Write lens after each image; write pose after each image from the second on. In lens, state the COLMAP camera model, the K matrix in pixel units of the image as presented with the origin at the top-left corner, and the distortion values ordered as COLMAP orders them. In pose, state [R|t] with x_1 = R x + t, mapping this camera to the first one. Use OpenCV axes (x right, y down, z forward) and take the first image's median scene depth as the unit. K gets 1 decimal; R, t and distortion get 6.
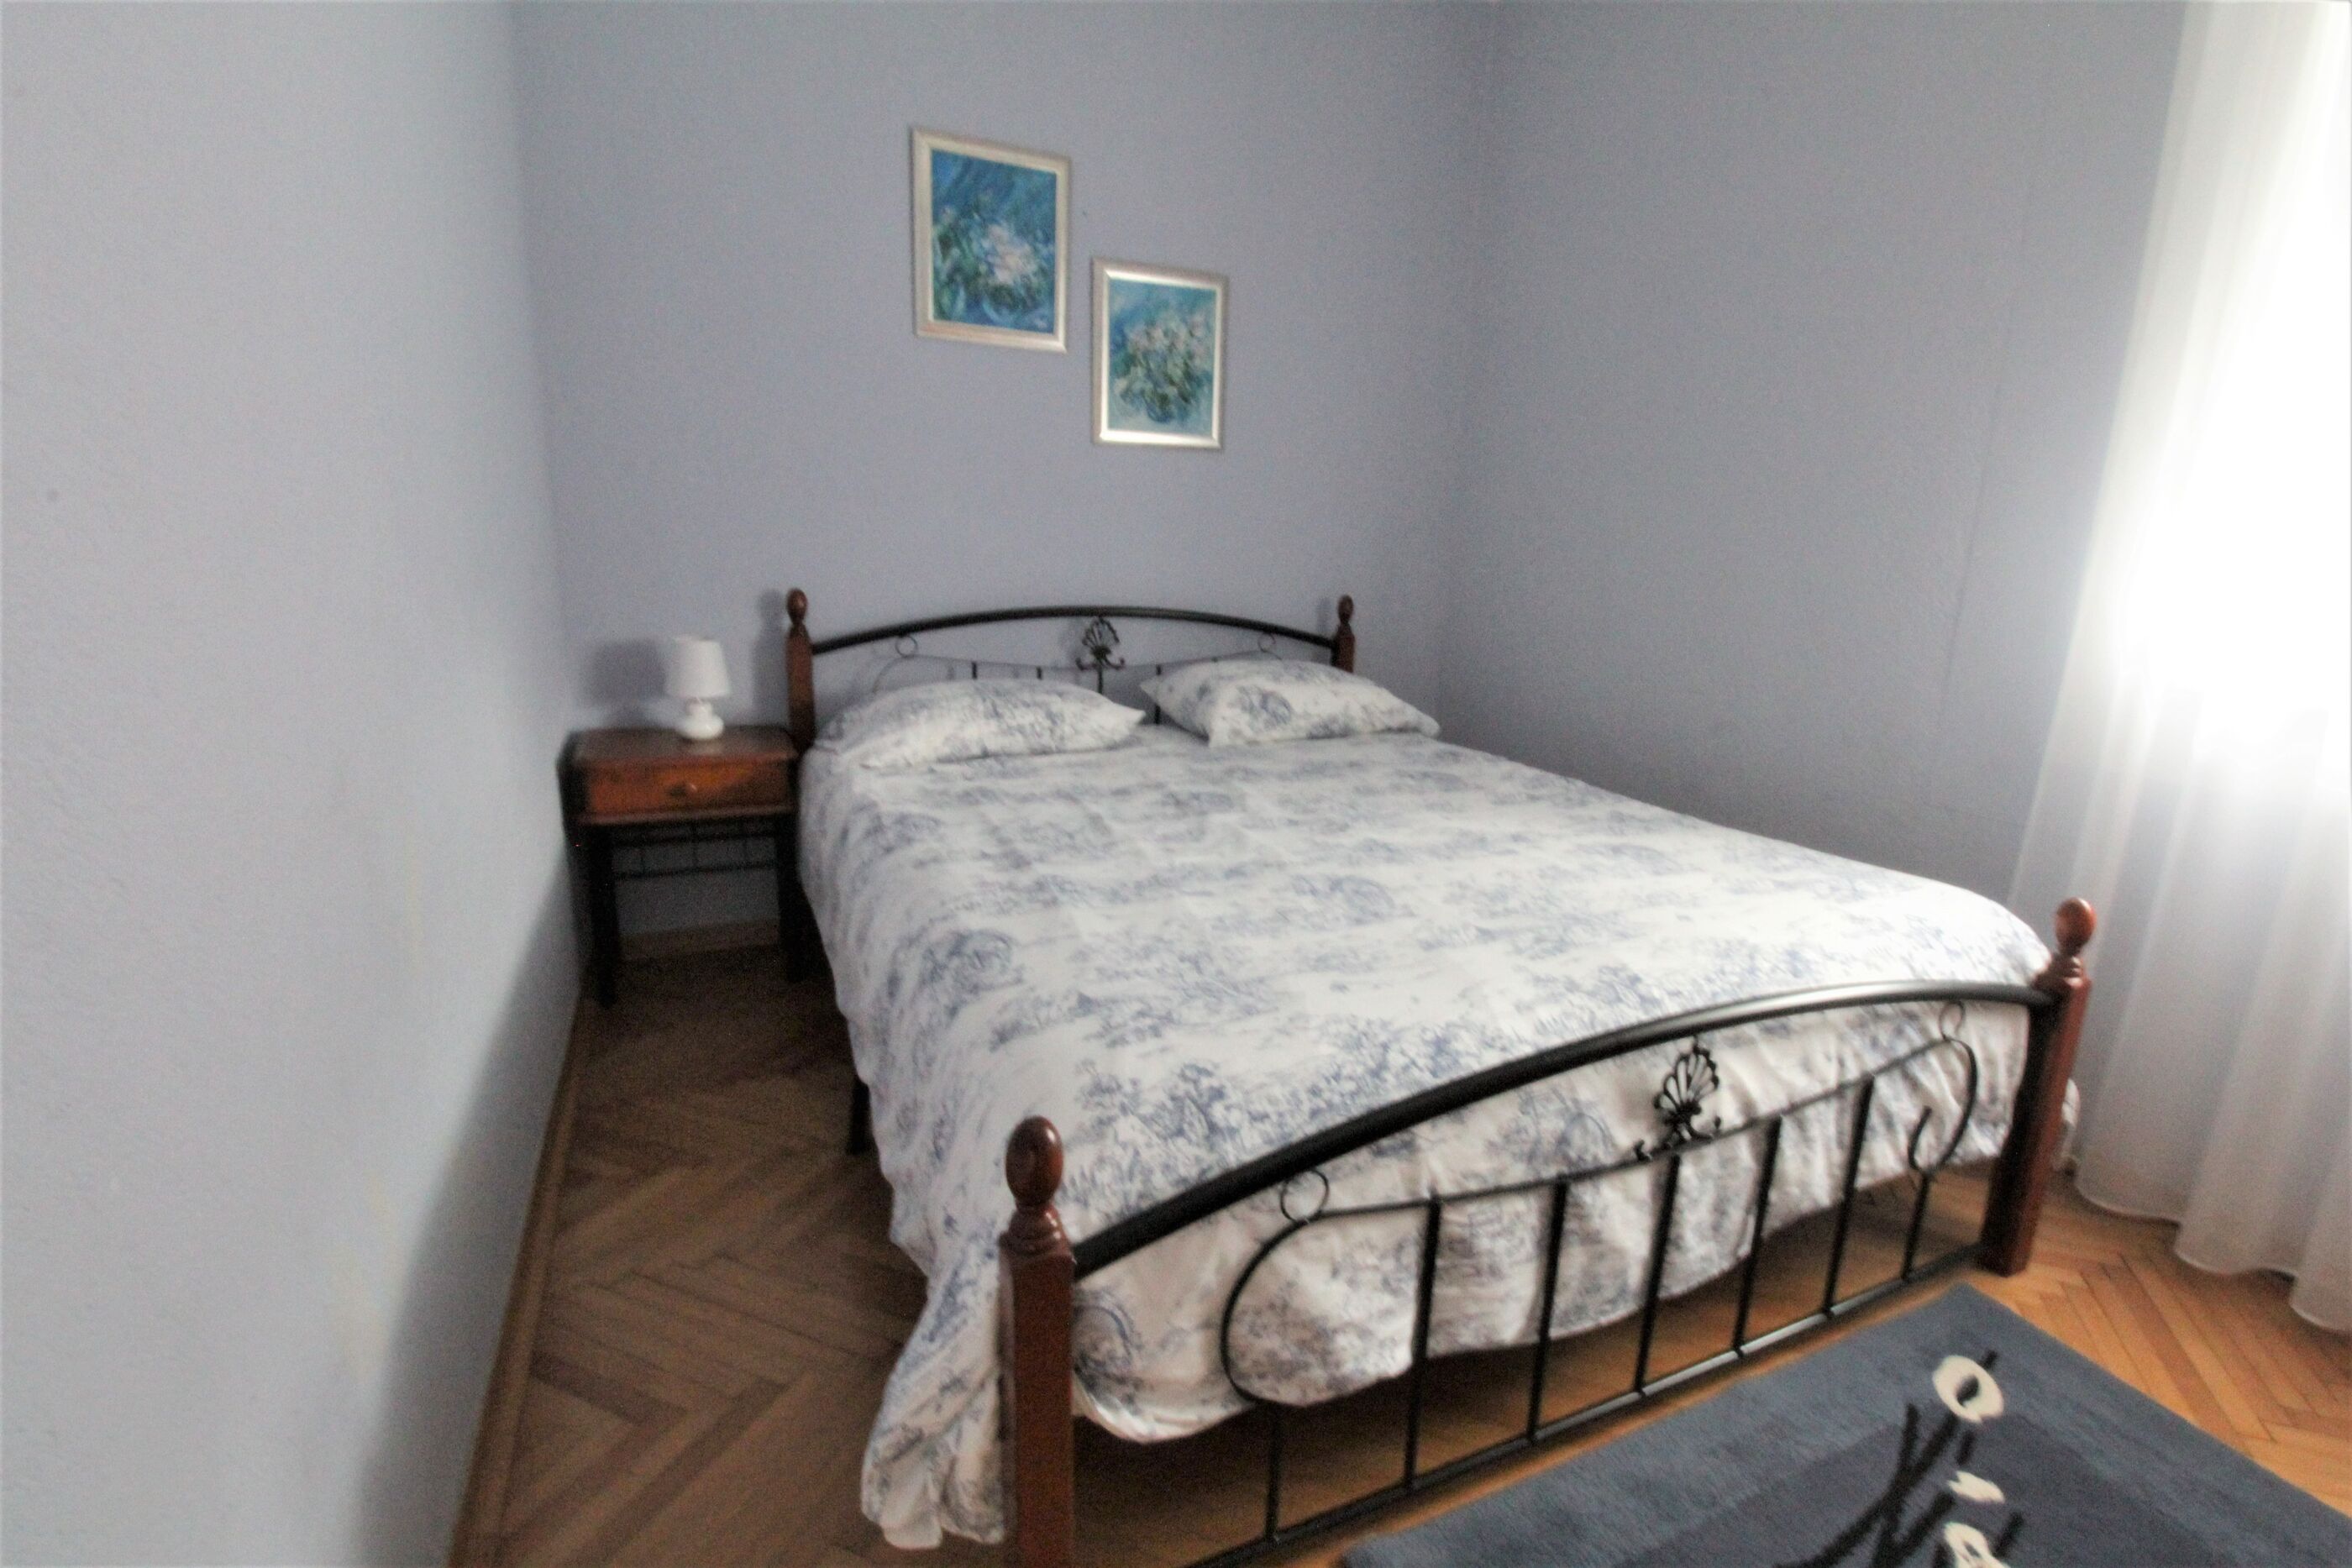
lens RADIAL K [[1159.7, 0, 1176.0], [0, 1159.7, 784.0], [0, 0, 1]] dist [0.001810, -0.015273]
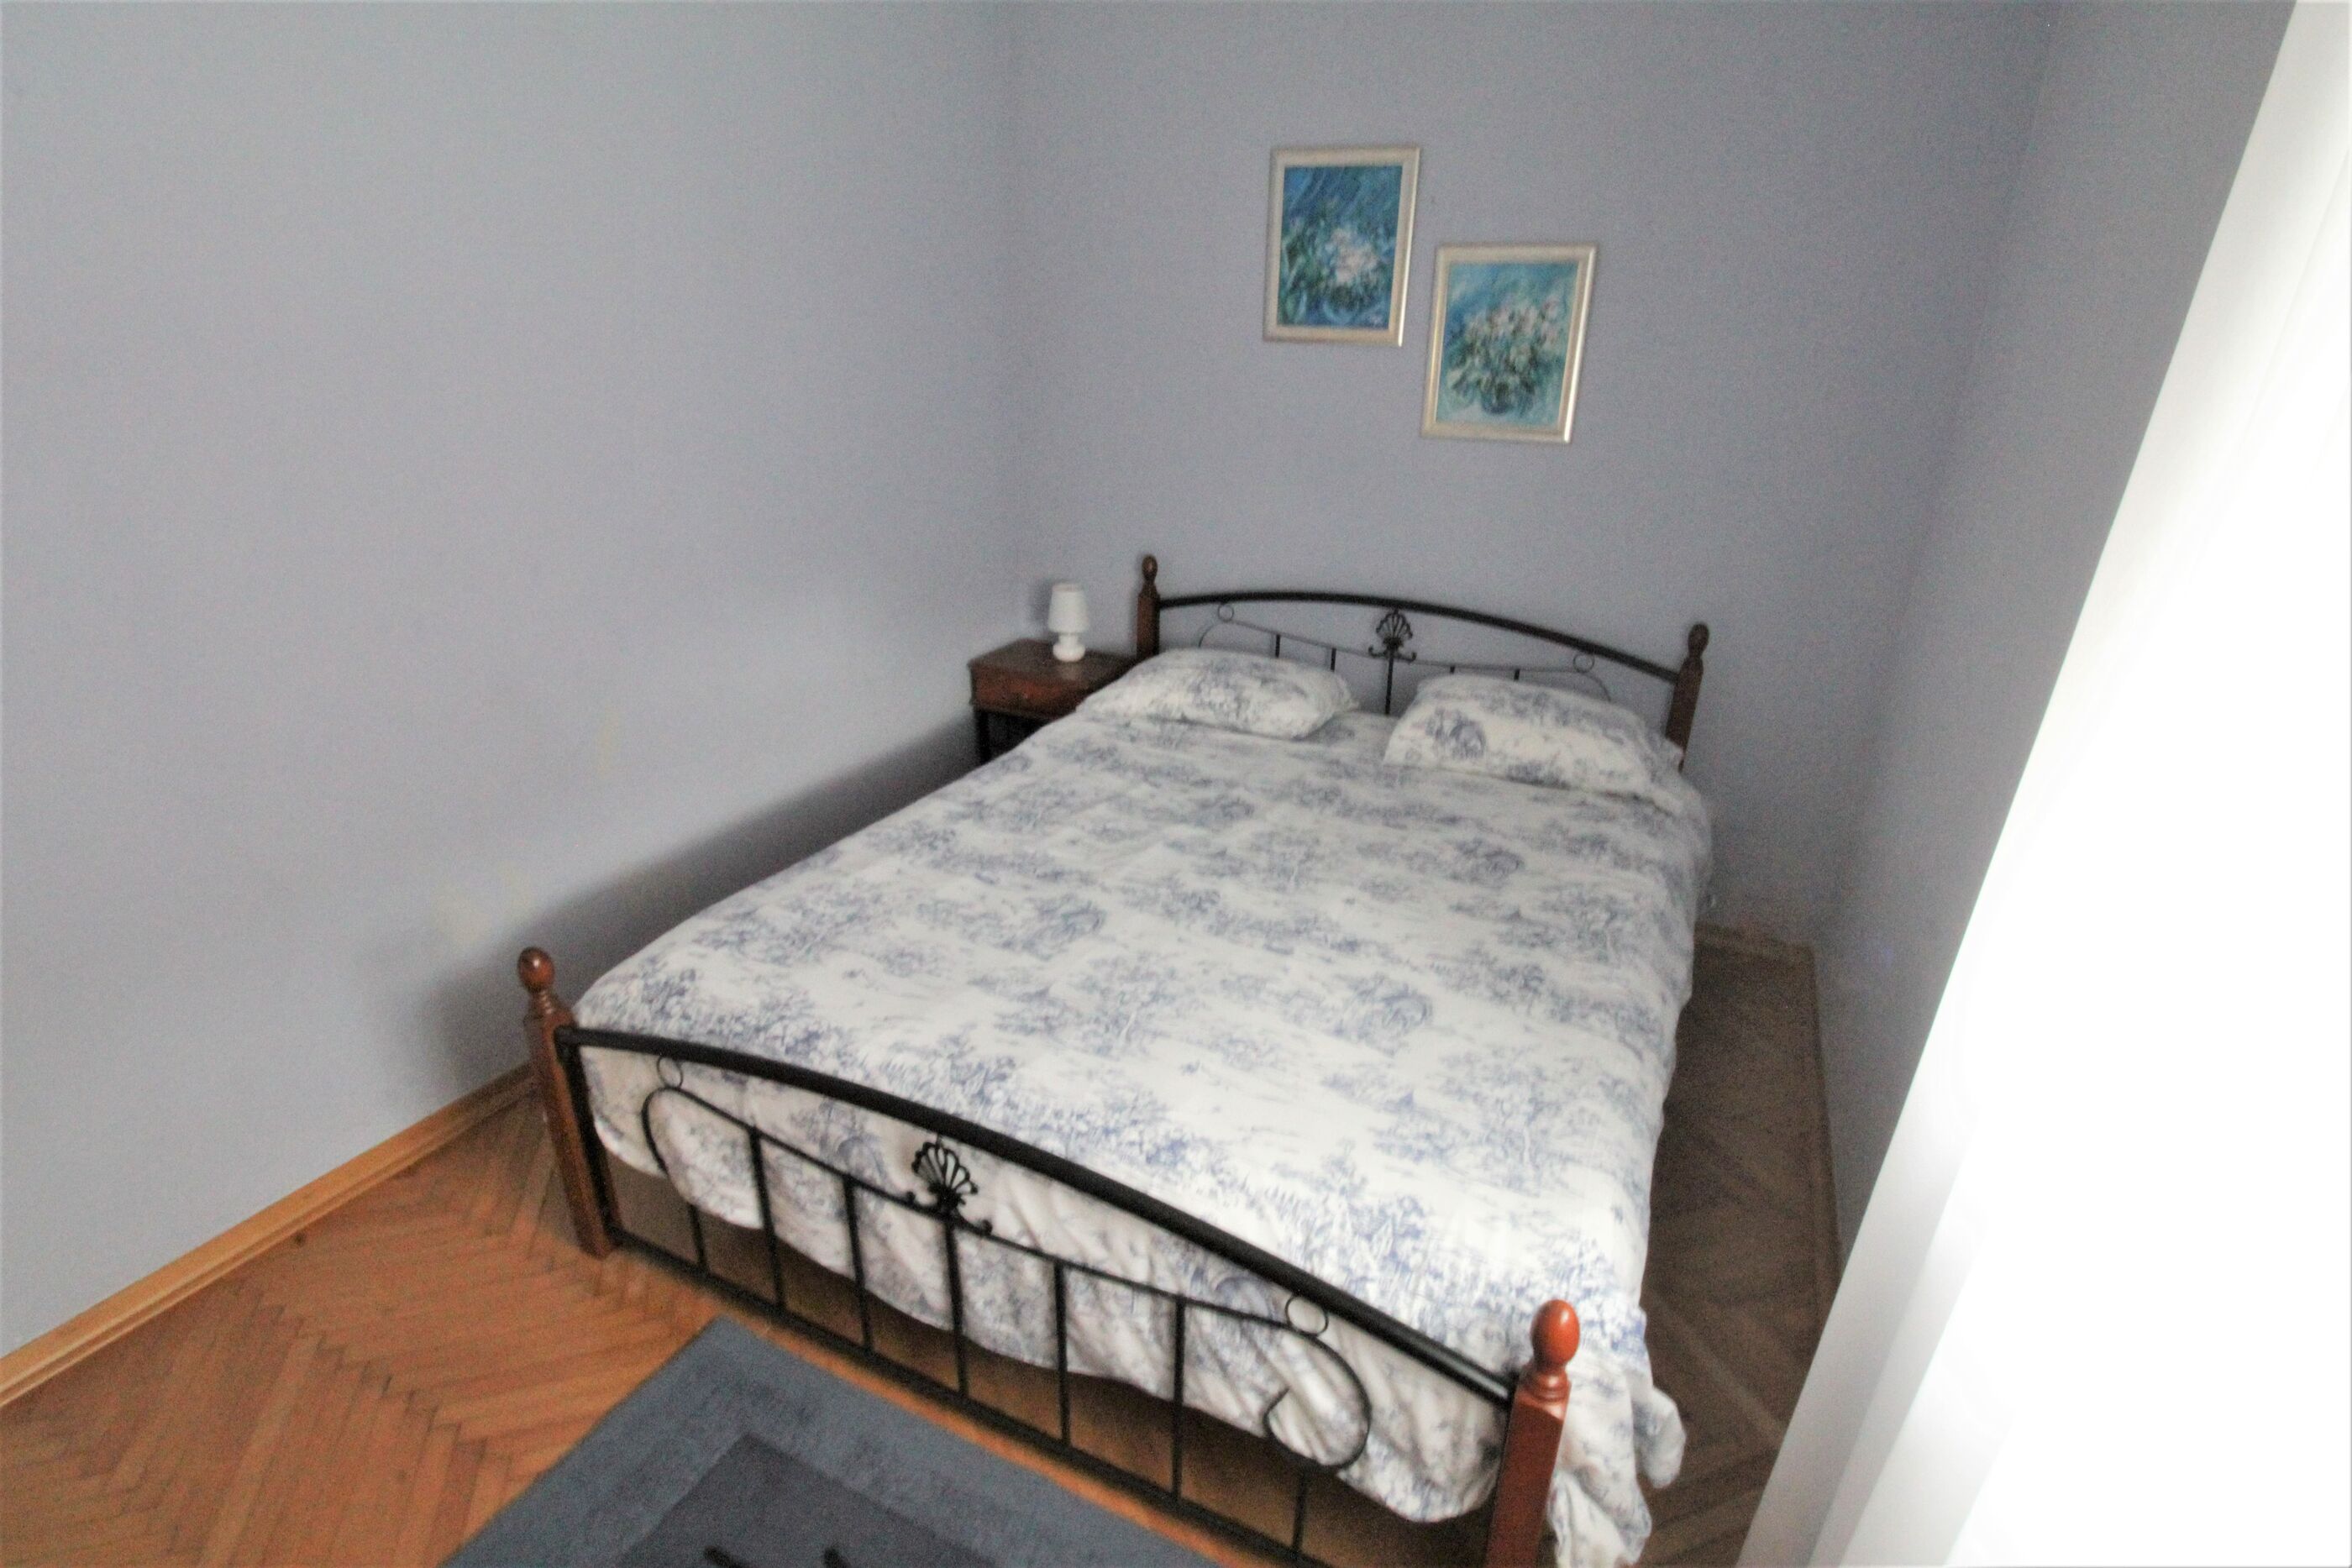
lens RADIAL K [[1122.1, 0, 1176.0], [0, 1122.1, 784.0], [0, 0, 1]] dist [-0.010165, 0.000503]
pose [[0.617651, 0.271599, -0.738065, 0.641202], [-0.169552, 0.962392, 0.212259, -0.188620], [0.767958, -0.005961, 0.640473, 0.235187]]
